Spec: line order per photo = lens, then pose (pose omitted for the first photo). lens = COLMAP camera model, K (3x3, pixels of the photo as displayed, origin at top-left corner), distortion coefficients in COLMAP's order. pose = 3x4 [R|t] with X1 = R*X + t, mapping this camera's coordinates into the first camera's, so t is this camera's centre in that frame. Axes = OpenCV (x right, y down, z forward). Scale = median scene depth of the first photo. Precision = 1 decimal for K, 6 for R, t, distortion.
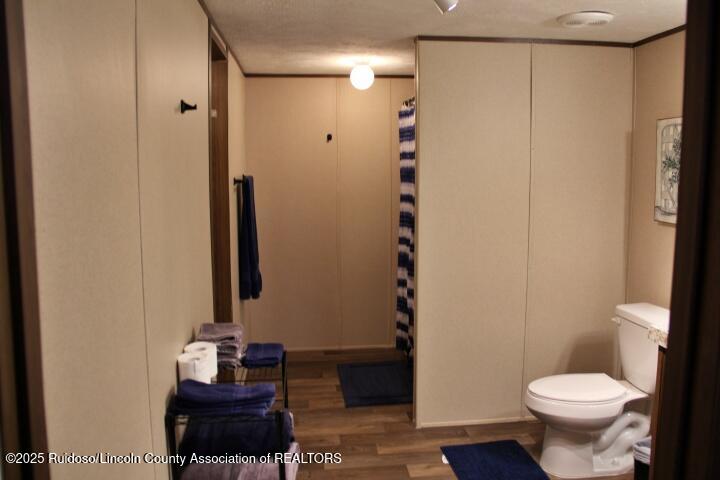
lens RADIAL K [[621.9, 0, 359.6], [0, 621.9, 237.8], [0, 0, 1]] dist [-0.135650, 0.061375]
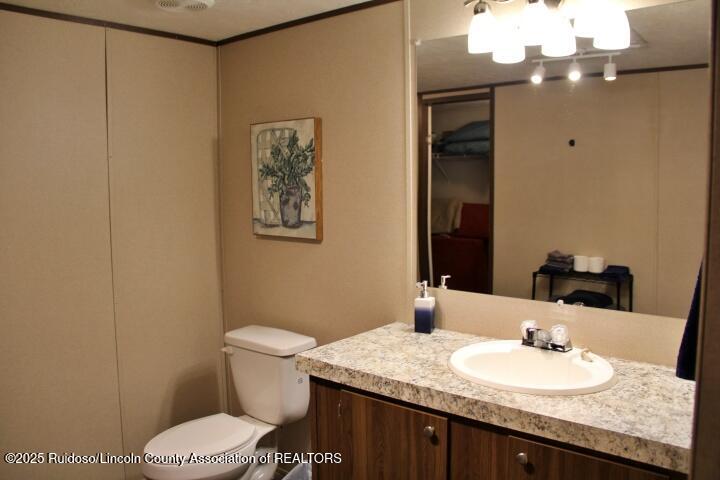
lens RADIAL K [[621.9, 0, 356.6], [0, 621.9, 236.0], [0, 0, 1]] dist [-0.135650, 0.061375]
pose [[0.734533, -0.064265, 0.675523, -0.033511], [0.087146, 0.996196, 0.000014, -0.012745], [-0.672954, 0.058859, 0.737339, 0.207950]]
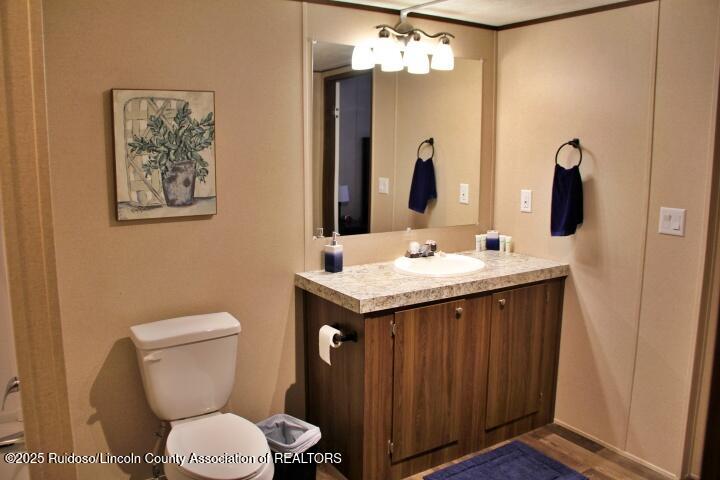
lens RADIAL K [[621.9, 0, 357.7], [0, 621.9, 232.6], [0, 0, 1]] dist [-0.135650, 0.061375]
pose [[-0.442730, -0.123602, 0.888095, -0.347323], [0.111590, 0.975158, 0.191349, -0.132575], [-0.889684, 0.183819, -0.417939, 1.088911]]
